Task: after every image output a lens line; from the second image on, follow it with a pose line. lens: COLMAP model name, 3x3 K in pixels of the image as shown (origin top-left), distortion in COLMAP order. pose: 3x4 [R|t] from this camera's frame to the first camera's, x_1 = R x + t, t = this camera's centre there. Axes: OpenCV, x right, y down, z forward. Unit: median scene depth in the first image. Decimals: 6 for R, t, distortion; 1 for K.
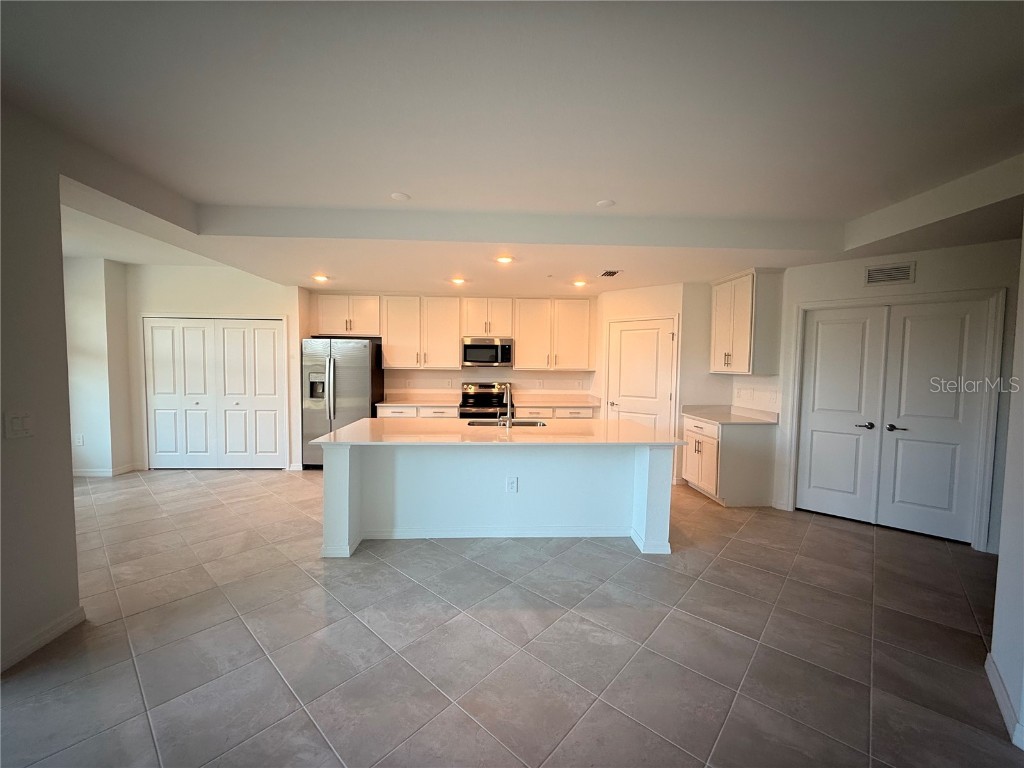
lens RADIAL K [[410.7, 0, 512.0], [0, 410.7, 384.0], [0, 0, 1]] dist [0.002307, 0.000058]
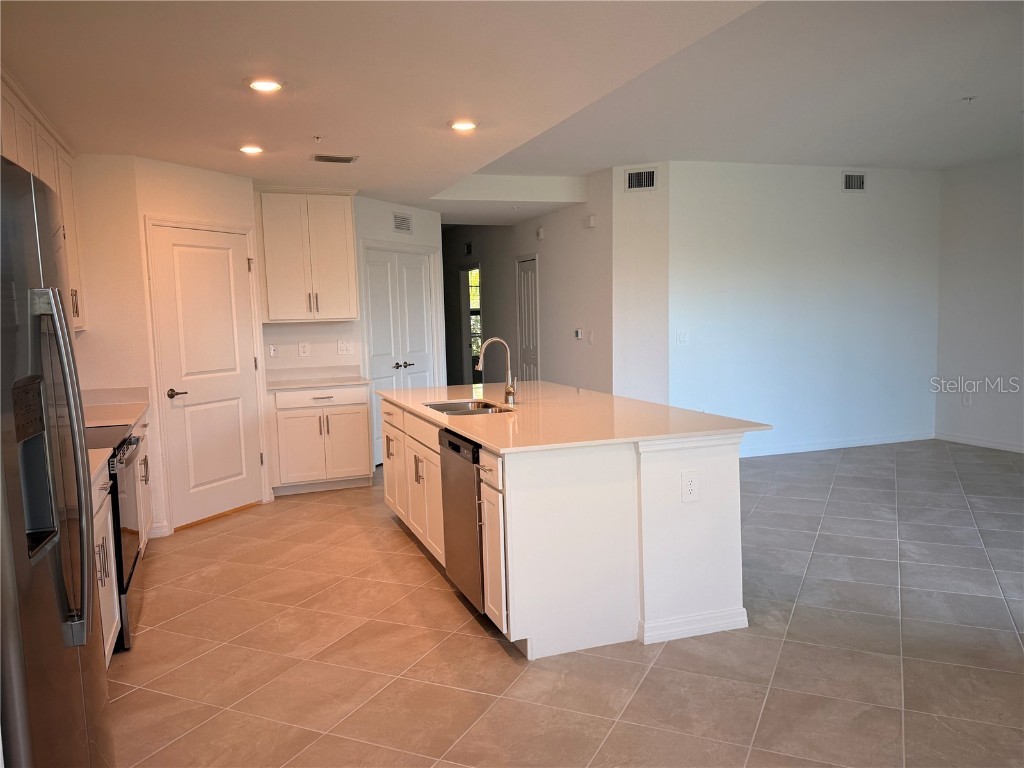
lens RADIAL K [[805.2, 0, 512.0], [0, 805.2, 384.0], [0, 0, 1]] dist [0.054191, -0.002639]
pose [[-0.298991, -0.097830, 0.949228, -0.822670], [0.055190, 0.991293, 0.119549, -0.056422], [-0.952658, 0.088132, -0.290989, 0.923391]]
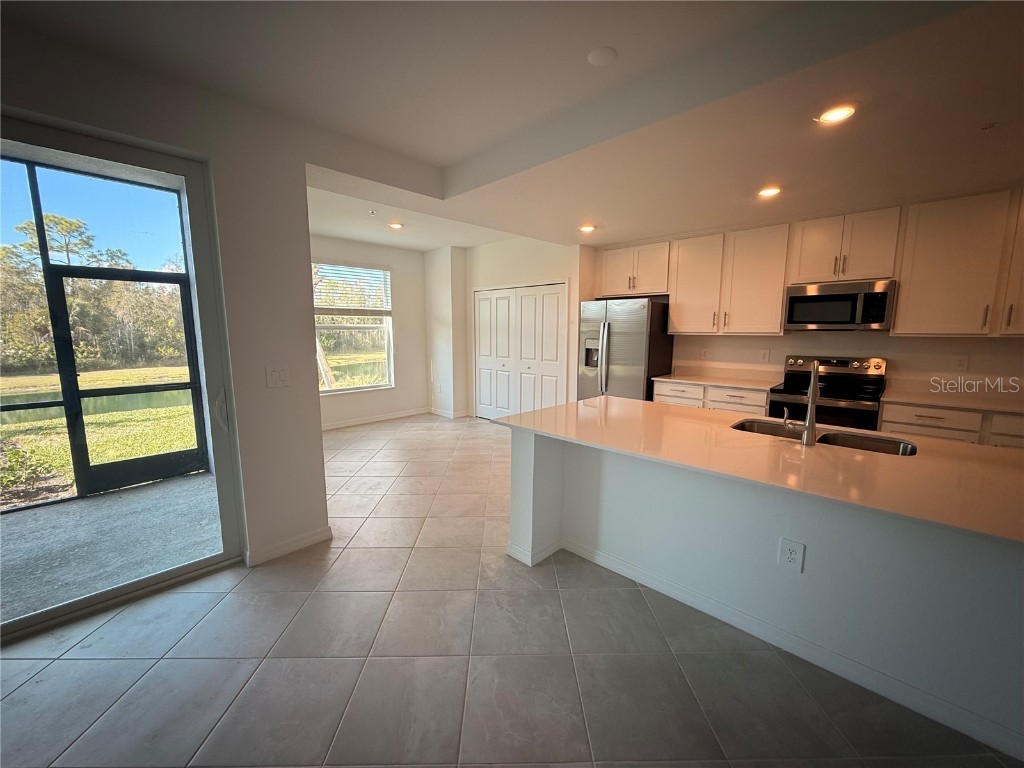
lens RADIAL K [[410.7, 0, 512.0], [0, 410.7, 384.0], [0, 0, 1]] dist [0.002307, 0.000058]
pose [[0.675770, 0.086648, -0.732002, 0.078344], [-0.029762, 0.995464, 0.090359, -0.004539], [0.736512, -0.039276, 0.675284, 0.249262]]
